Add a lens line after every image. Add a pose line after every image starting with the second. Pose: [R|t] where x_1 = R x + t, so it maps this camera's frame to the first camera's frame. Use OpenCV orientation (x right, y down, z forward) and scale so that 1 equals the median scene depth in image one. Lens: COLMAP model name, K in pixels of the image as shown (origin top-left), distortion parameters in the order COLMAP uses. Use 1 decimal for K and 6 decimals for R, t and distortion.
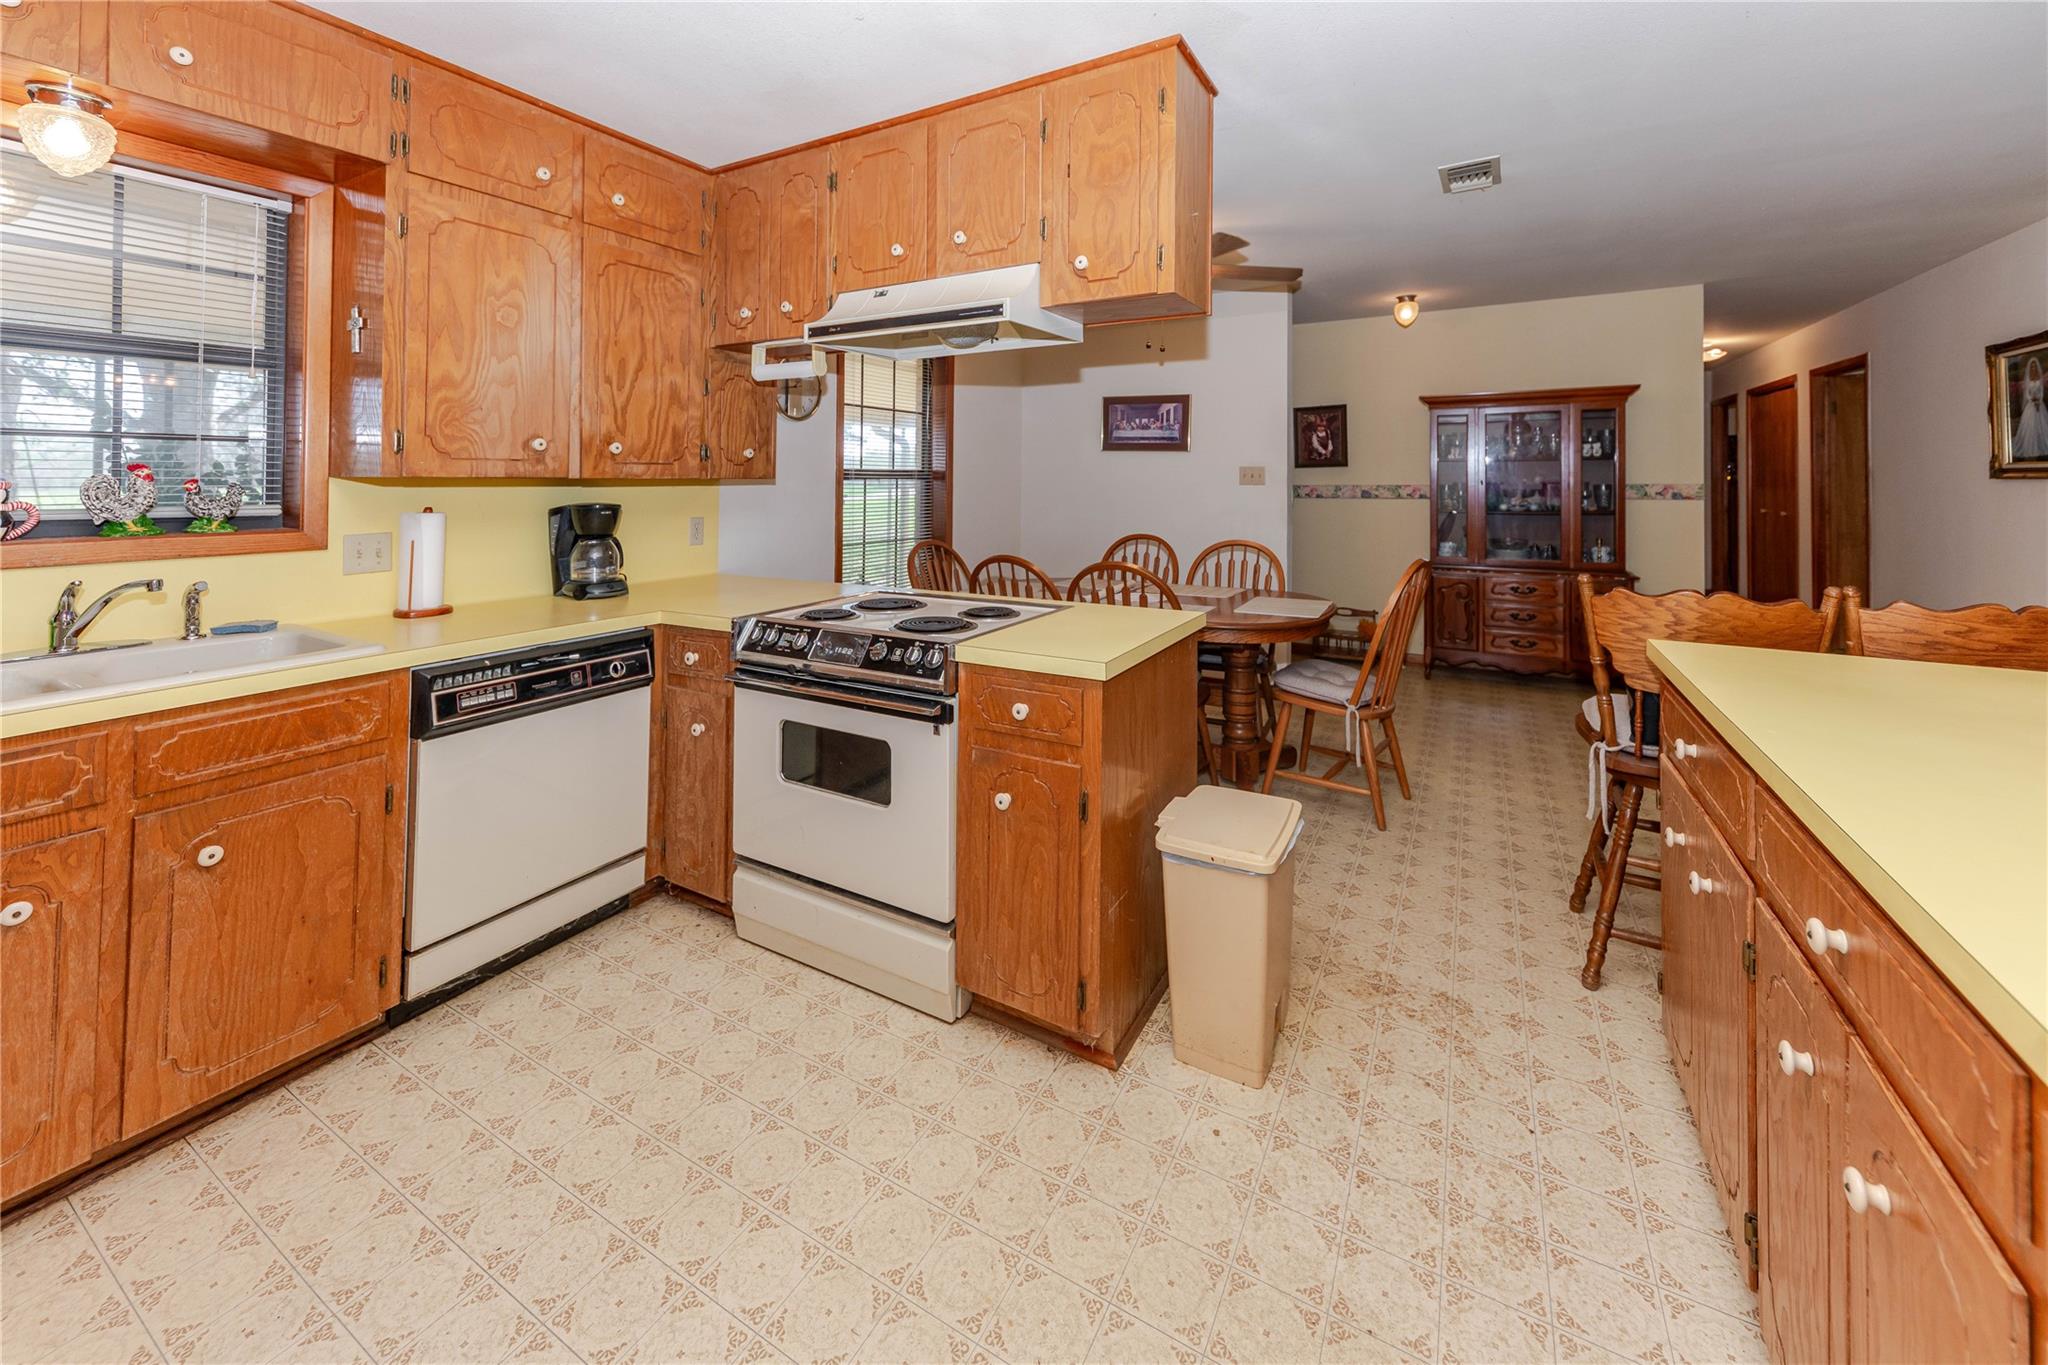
lens RADIAL K [[785.6, 0, 1028.3], [0, 785.6, 476.0], [0, 0, 1]] dist [0.003039, -0.000063]
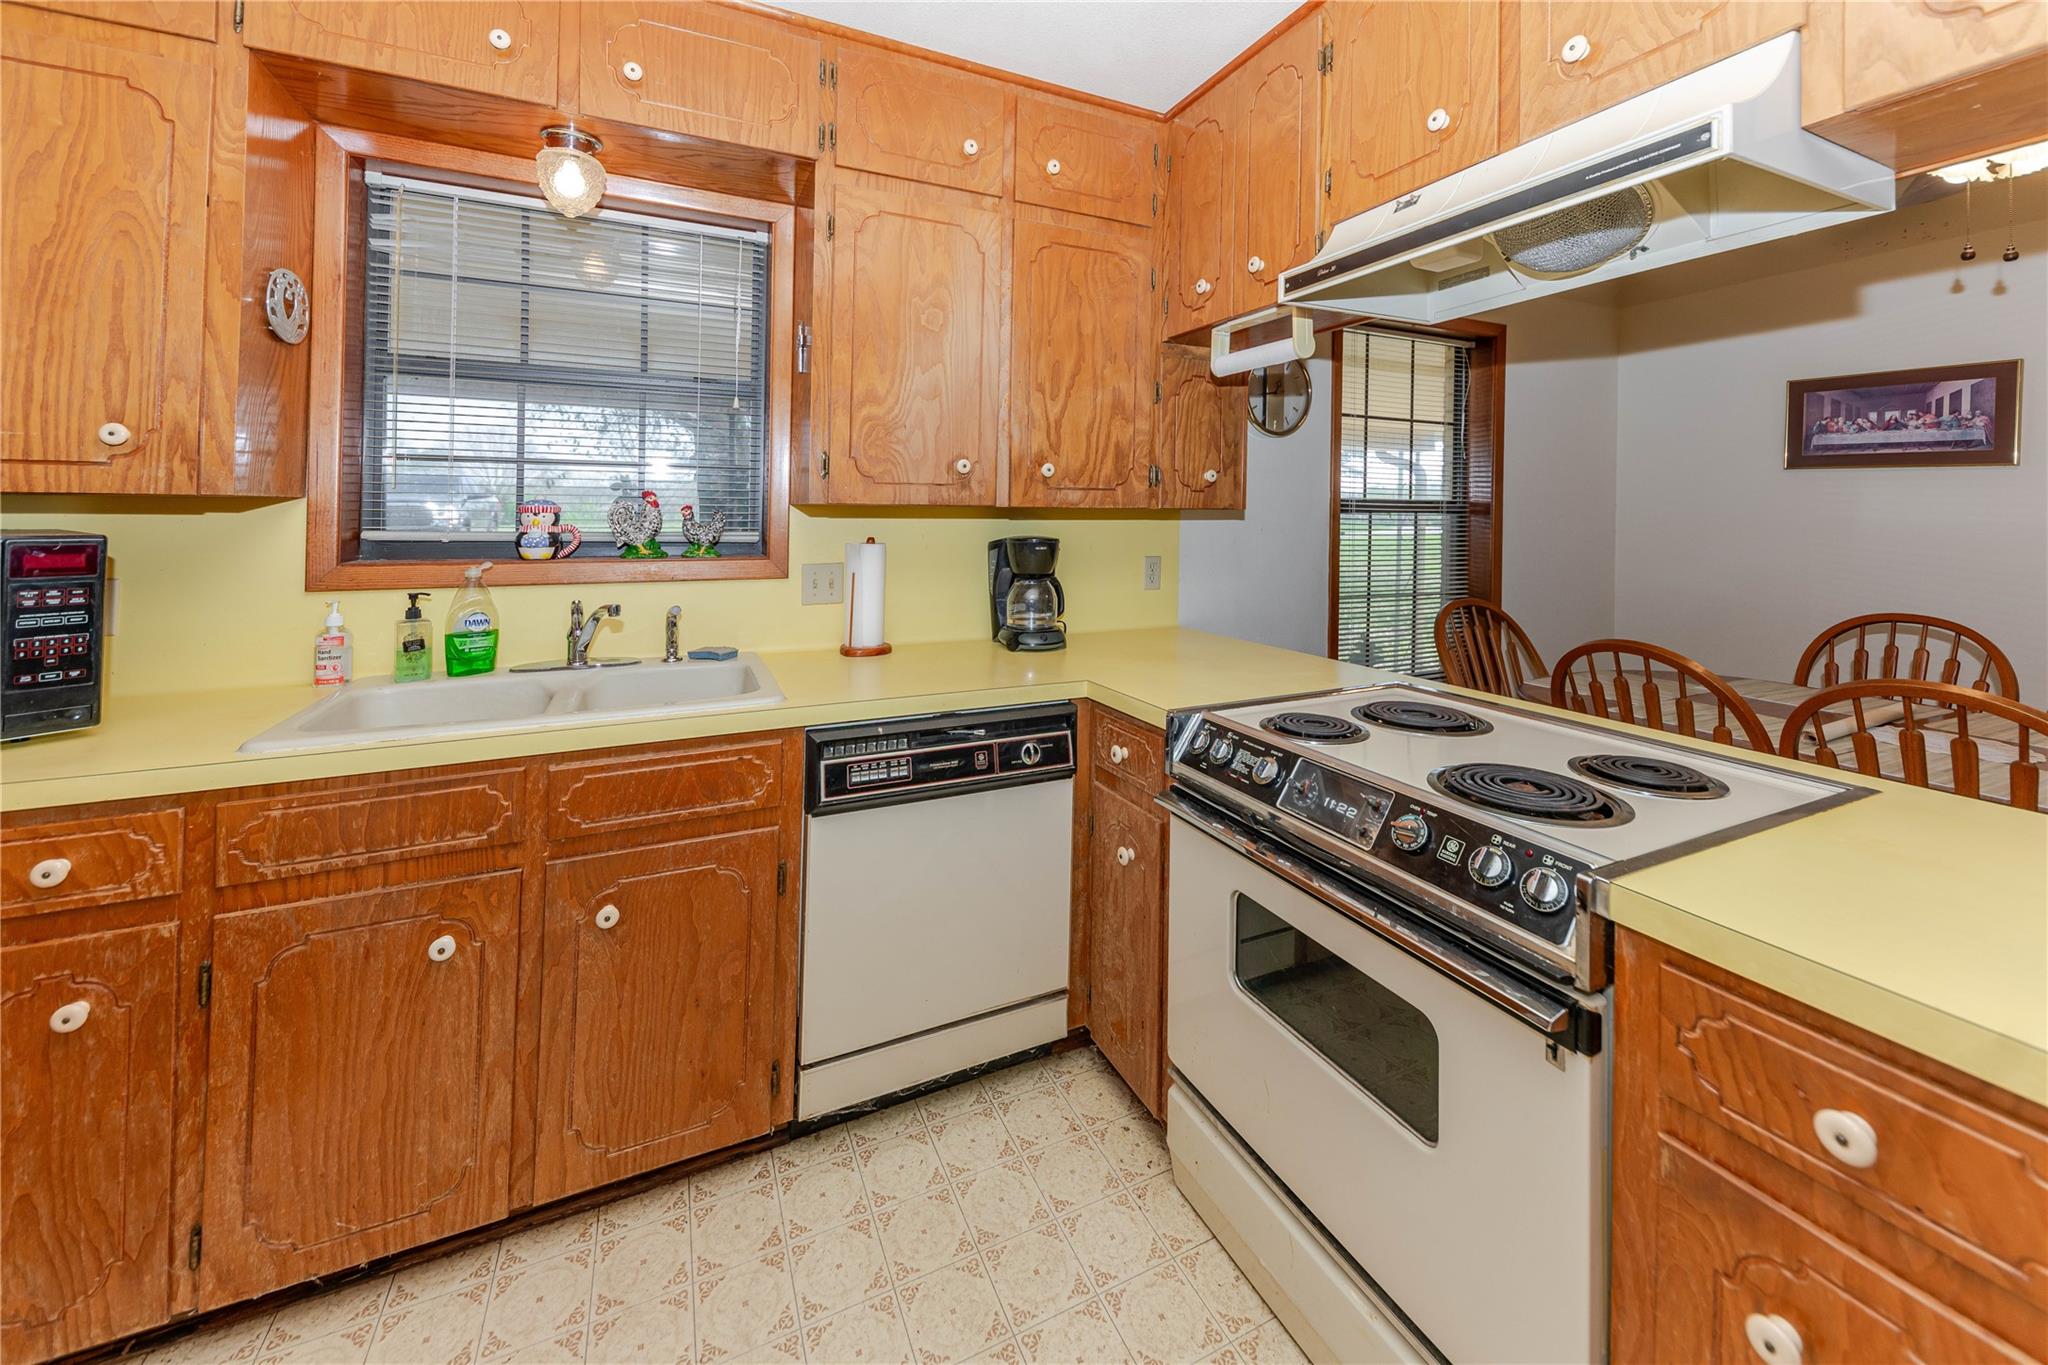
lens RADIAL K [[776.1, 0, 1024.6], [0, 776.1, 508.8], [0, 0, 1]] dist [0.004913, -0.000320]
pose [[0.815268, 0.002493, -0.579078, -0.085797], [-0.004909, 0.999985, -0.002606, 0.007557], [0.579063, 0.004967, 0.815268, 0.365749]]
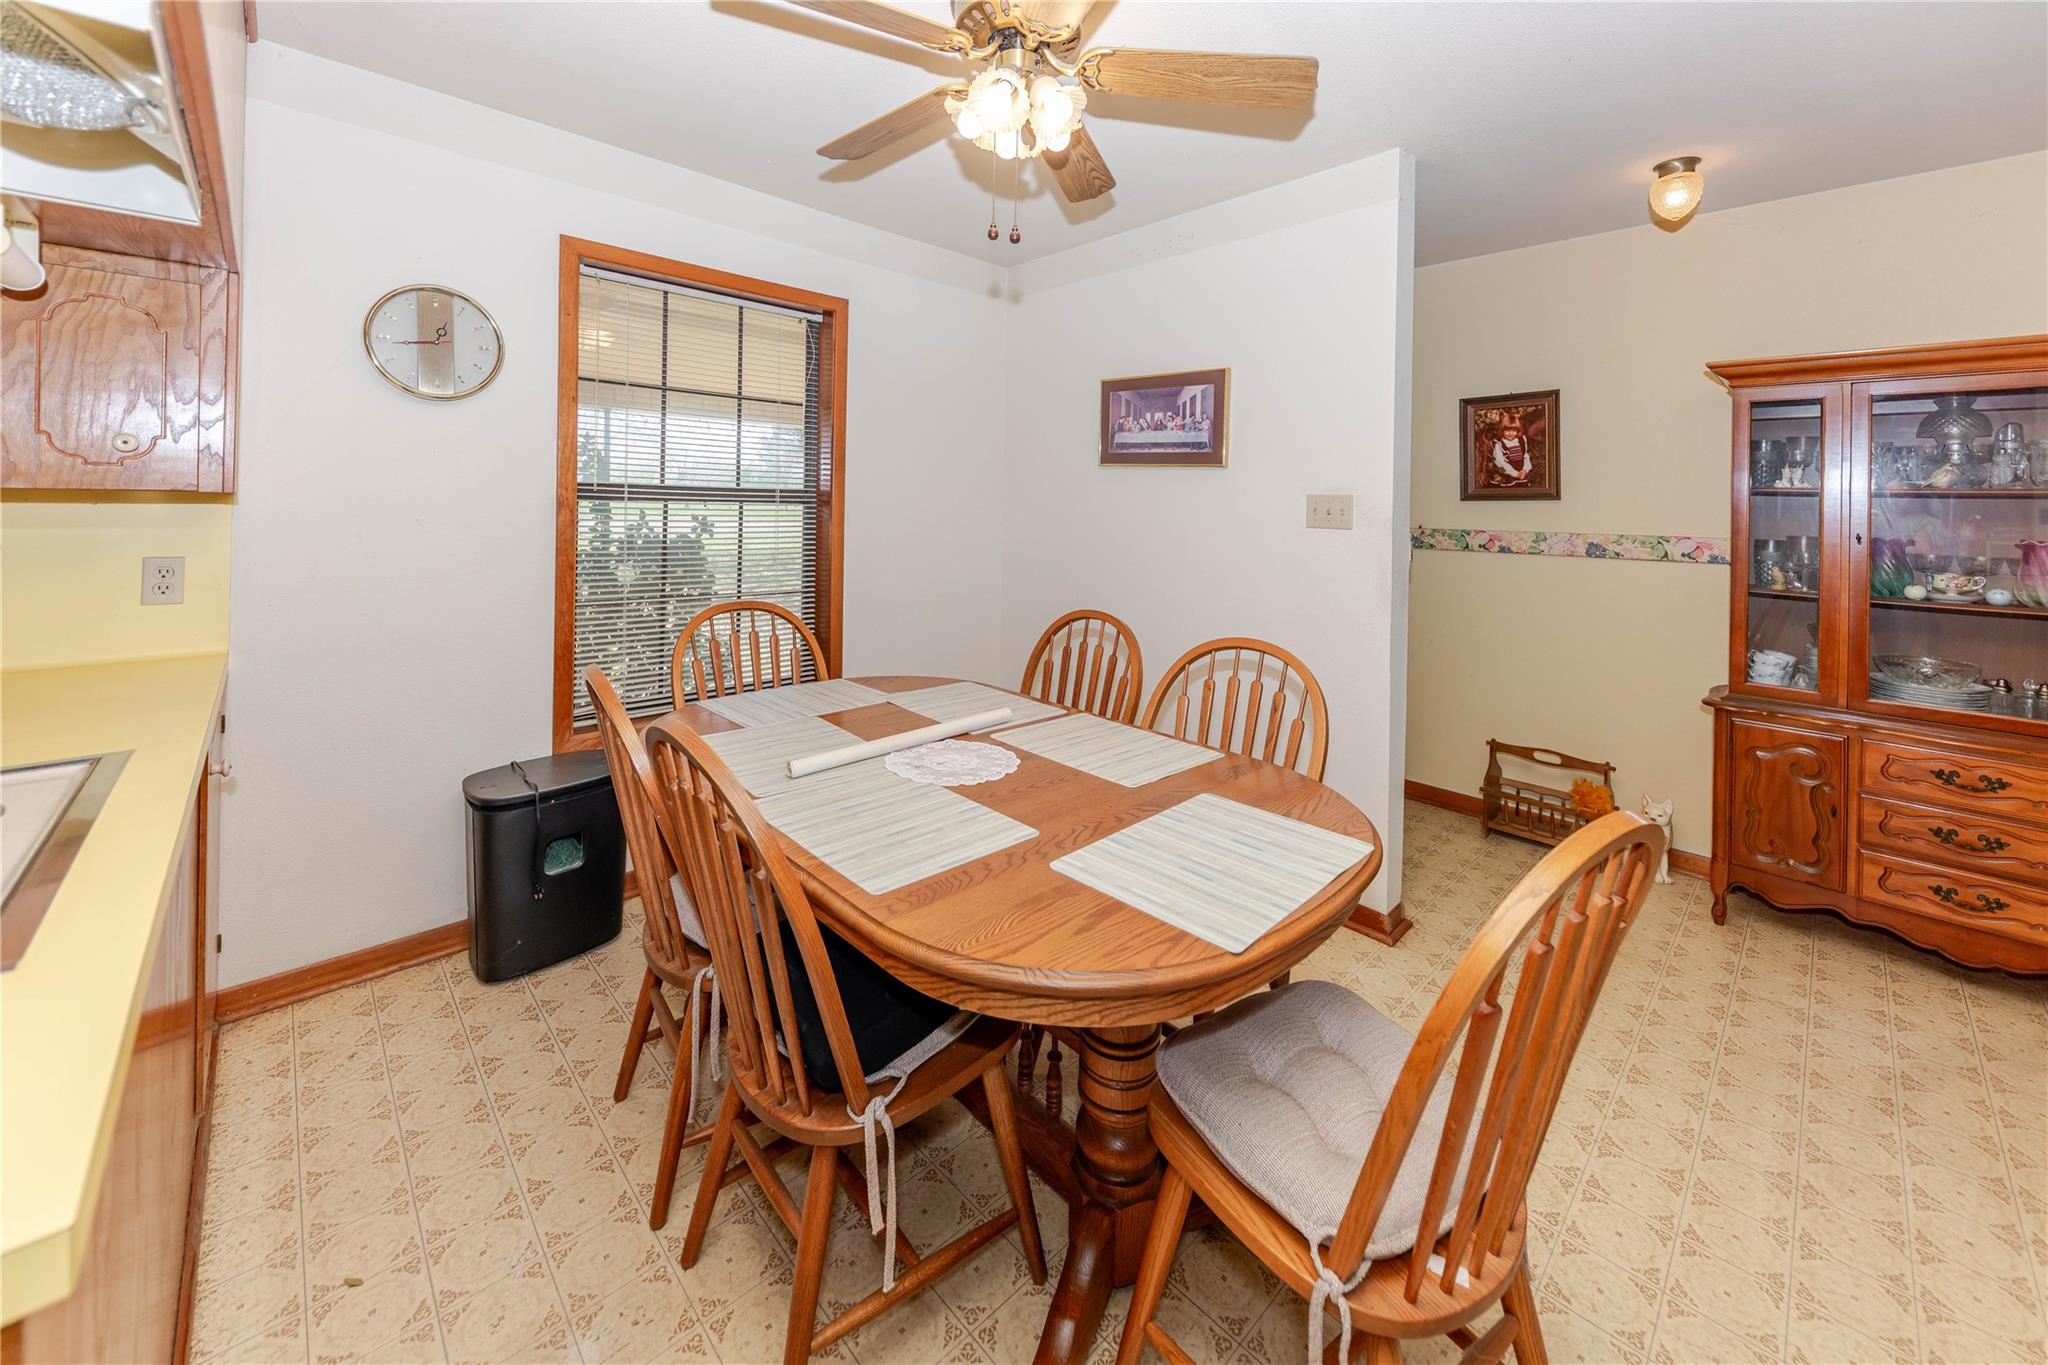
lens RADIAL K [[778.1, 0, 1050.6], [0, 778.1, 497.8], [0, 0, 1]] dist [0.019947, -0.007152]
pose [[0.962648, 0.021100, -0.269934, 0.509480], [-0.023497, 0.999708, -0.005649, -0.004411], [0.269736, 0.011781, 0.962862, 0.888612]]
